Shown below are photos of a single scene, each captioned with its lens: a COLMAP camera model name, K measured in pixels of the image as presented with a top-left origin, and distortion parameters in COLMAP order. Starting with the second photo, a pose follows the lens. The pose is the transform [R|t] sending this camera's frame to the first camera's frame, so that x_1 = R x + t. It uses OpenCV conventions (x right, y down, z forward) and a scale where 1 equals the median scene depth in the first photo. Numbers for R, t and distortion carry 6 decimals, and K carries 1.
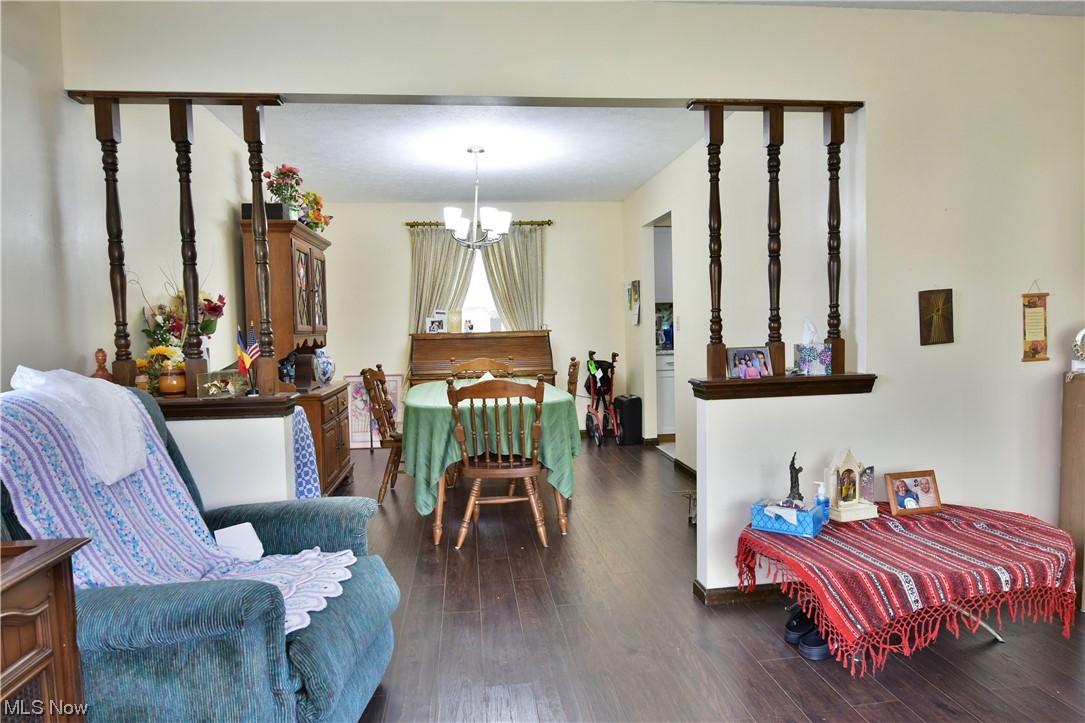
lens RADIAL K [[664.7, 0, 543.2], [0, 664.7, 364.8], [0, 0, 1]] dist [-0.003031, -0.013772]
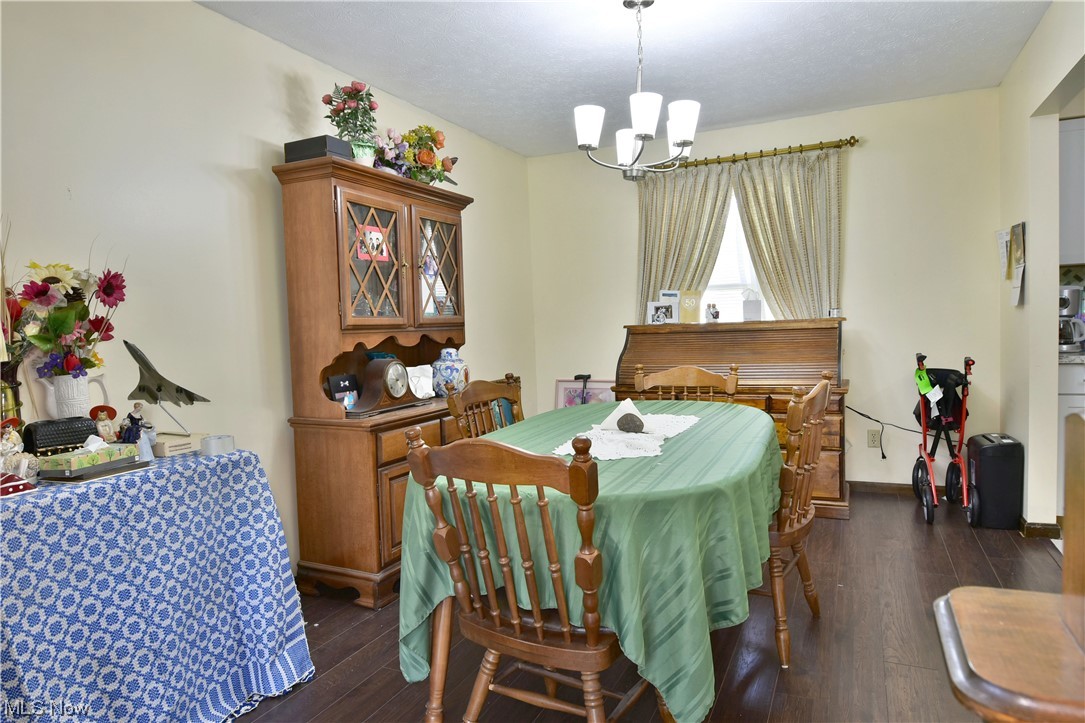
lens RADIAL K [[664.7, 0, 543.2], [0, 664.7, 364.8], [0, 0, 1]] dist [-0.003031, -0.013772]
pose [[0.850324, 0.025576, -0.525638, 0.096944], [-0.016009, 0.999613, 0.022741, -0.019129], [0.526017, -0.010922, 0.850404, 0.346573]]
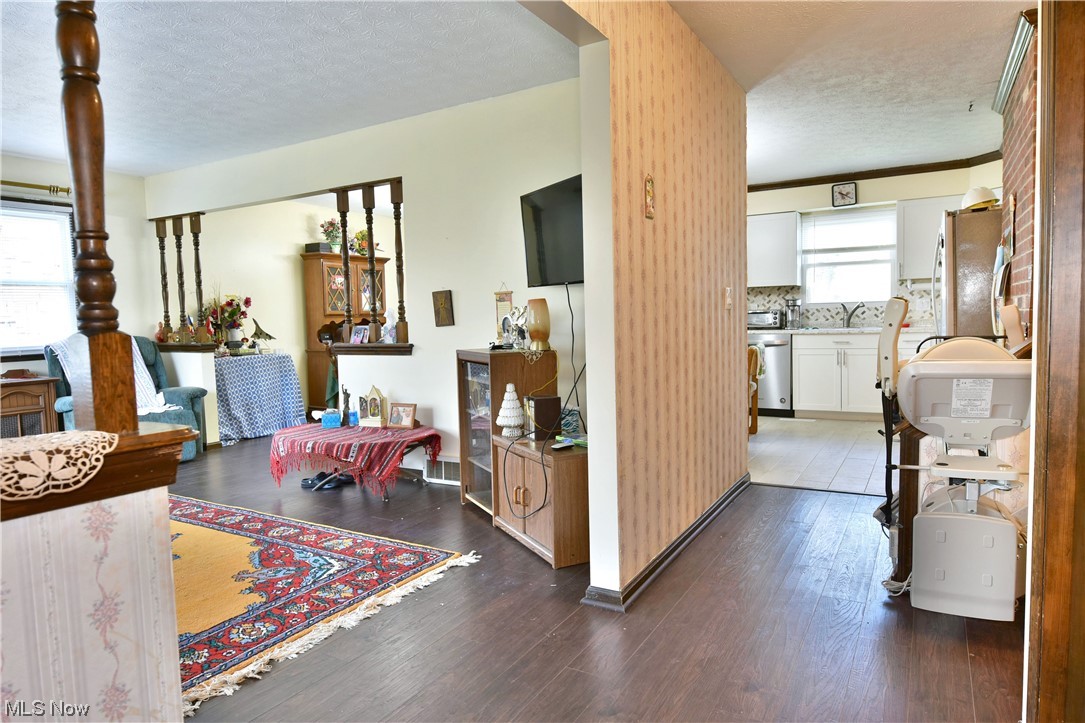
lens RADIAL K [[664.7, 0, 543.2], [0, 664.7, 364.8], [0, 0, 1]] dist [-0.003031, -0.013772]
pose [[0.799669, 0.050552, -0.598309, 0.750784], [-0.032134, 0.998625, 0.041428, -0.005229], [0.599580, -0.013903, 0.800194, -0.047914]]
